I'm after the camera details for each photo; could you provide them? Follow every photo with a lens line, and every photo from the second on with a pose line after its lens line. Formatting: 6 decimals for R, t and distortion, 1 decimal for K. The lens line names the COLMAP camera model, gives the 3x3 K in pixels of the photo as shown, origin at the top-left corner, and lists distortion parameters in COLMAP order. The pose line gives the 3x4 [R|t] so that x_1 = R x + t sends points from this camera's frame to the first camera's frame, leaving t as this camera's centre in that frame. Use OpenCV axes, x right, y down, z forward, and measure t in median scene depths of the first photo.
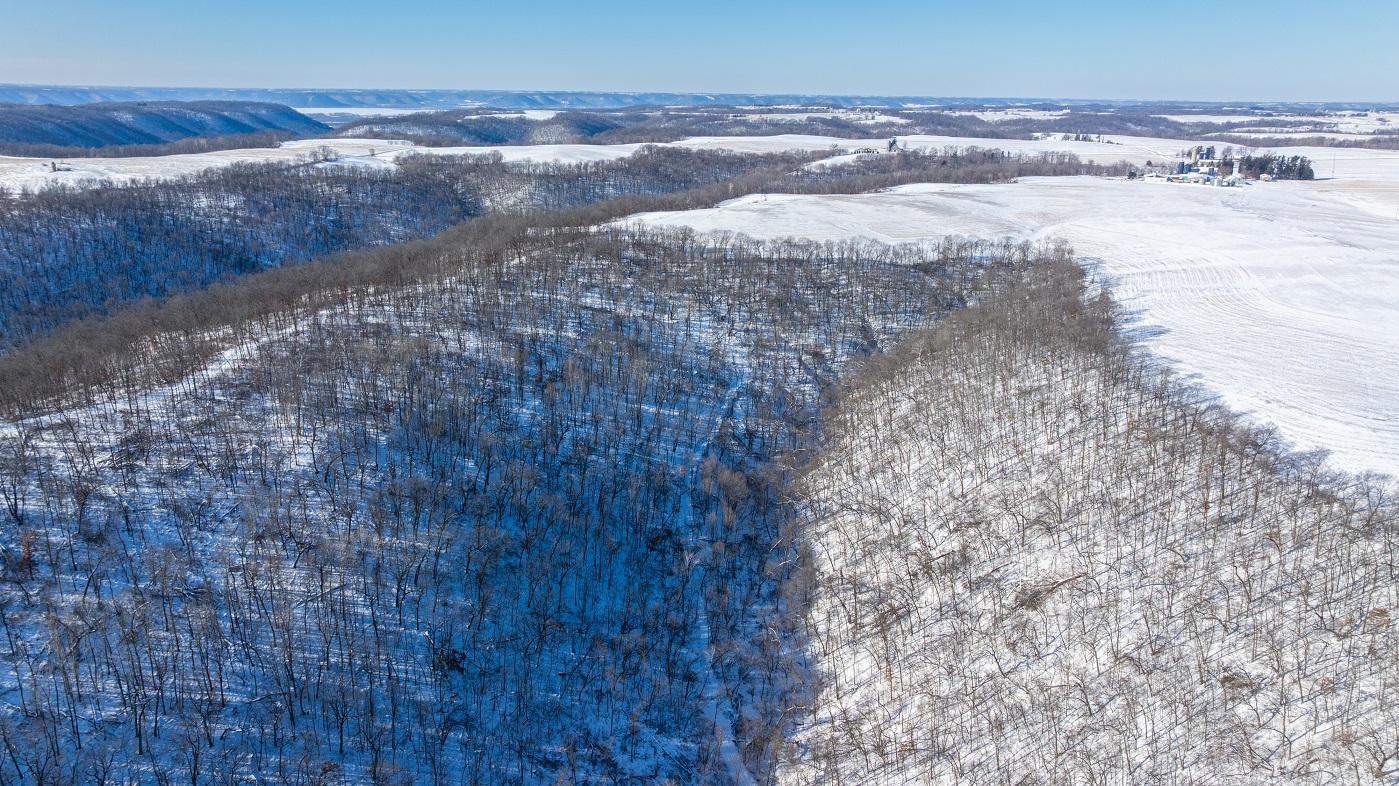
lens RADIAL K [[981.8, 0, 699.5], [0, 981.8, 393.0], [0, 0, 1]] dist [-0.055925, 0.059313]
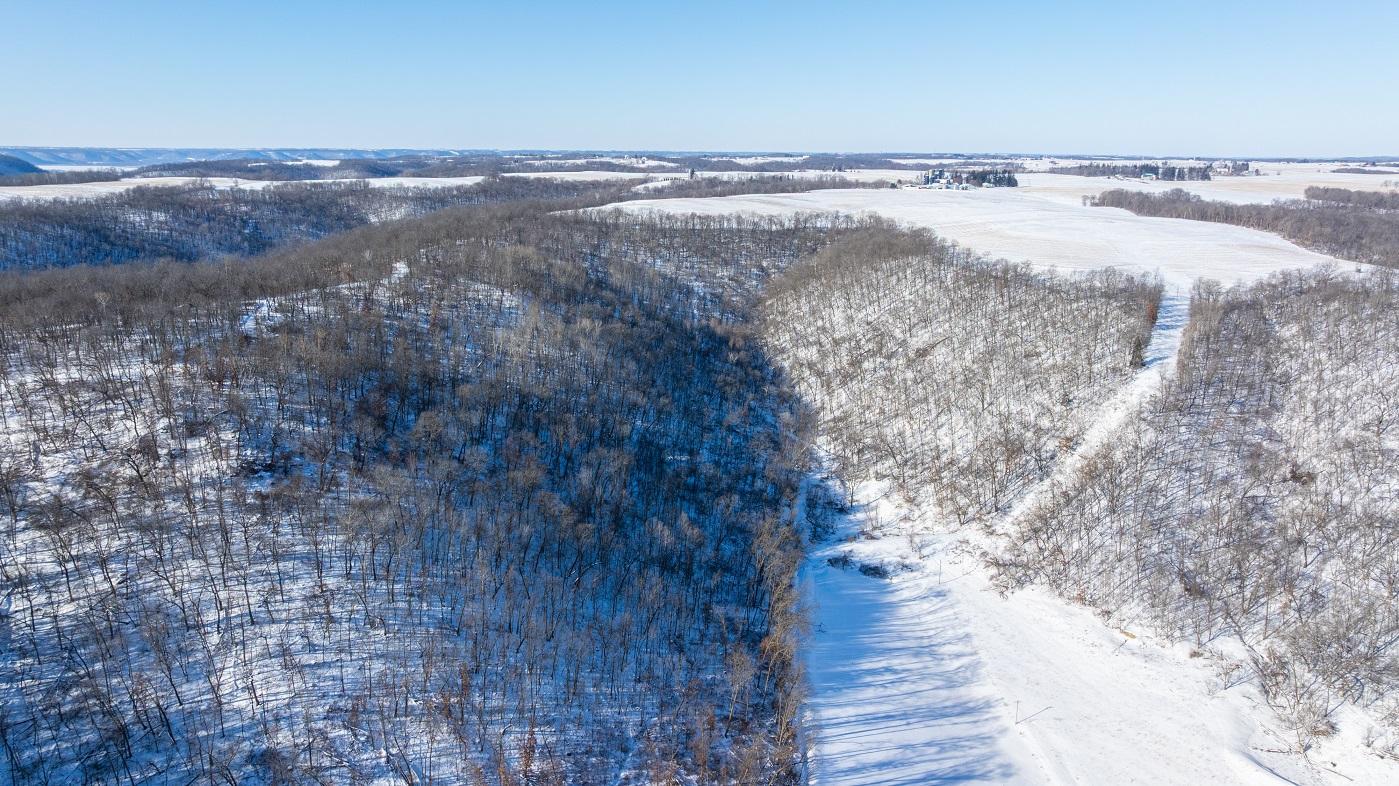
lens RADIAL K [[989.1, 0, 699.5], [0, 989.1, 393.0], [0, 0, 1]] dist [-0.032643, 0.036221]
pose [[0.966411, -0.064120, 0.248876, -0.612607], [0.078673, 0.995697, -0.048964, 0.384613], [-0.244665, 0.066899, 0.967297, -0.799815]]
